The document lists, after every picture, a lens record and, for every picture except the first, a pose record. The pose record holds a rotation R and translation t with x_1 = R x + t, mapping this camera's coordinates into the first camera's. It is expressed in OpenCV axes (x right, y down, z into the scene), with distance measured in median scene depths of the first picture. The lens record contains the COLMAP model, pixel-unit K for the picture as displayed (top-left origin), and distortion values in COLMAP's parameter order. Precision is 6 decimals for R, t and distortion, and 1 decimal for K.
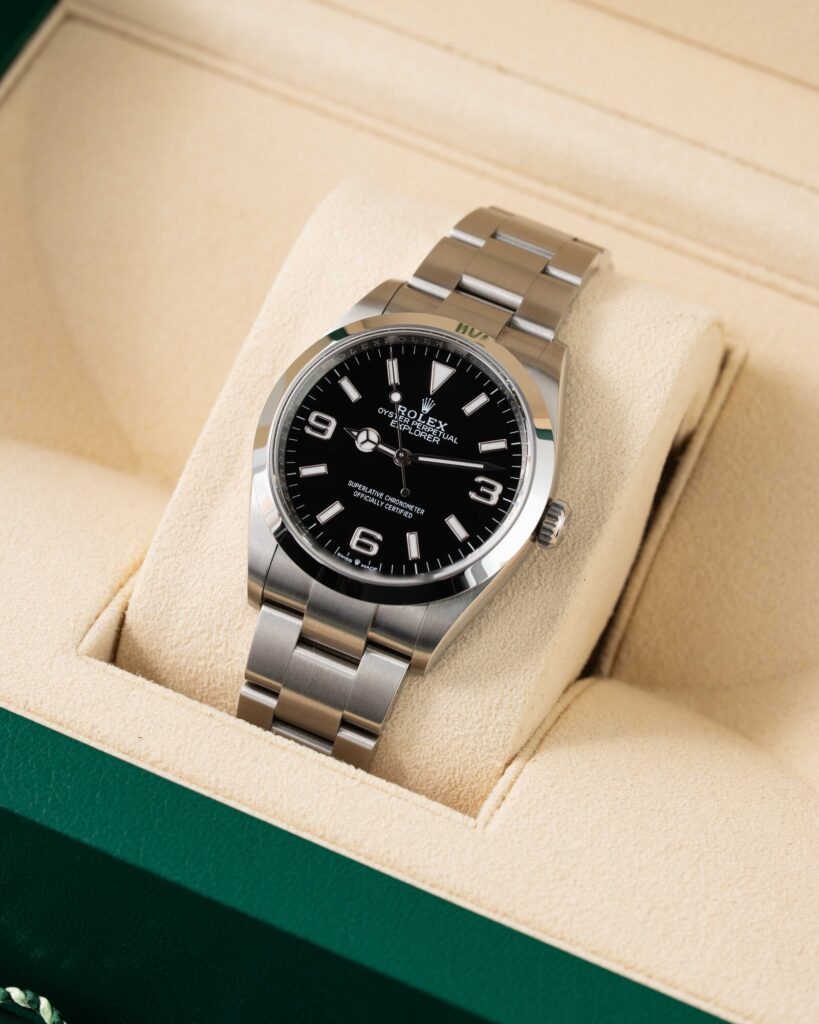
lens RADIAL K [[4599.8, 0, 411.4], [0, 4599.8, 504.6], [0, 0, 1]] dist [0.032887, 0.000000]
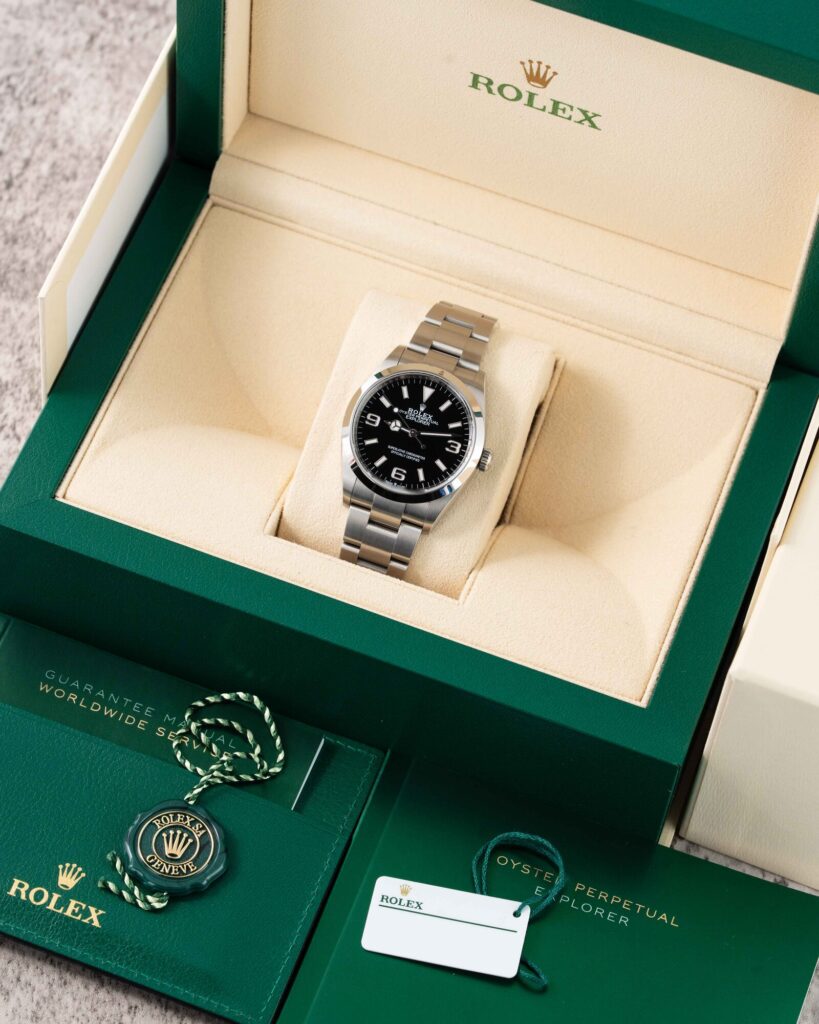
lens RADIAL K [[4599.8, 0, 409.8], [0, 4599.8, 513.6], [0, 0, 1]] dist [0.032887, 0.000000]
pose [[0.995734, -0.064295, 0.066188, -0.143041], [0.058642, 0.994732, 0.084081, -0.148513], [-0.071246, -0.079841, 0.994258, -1.089956]]
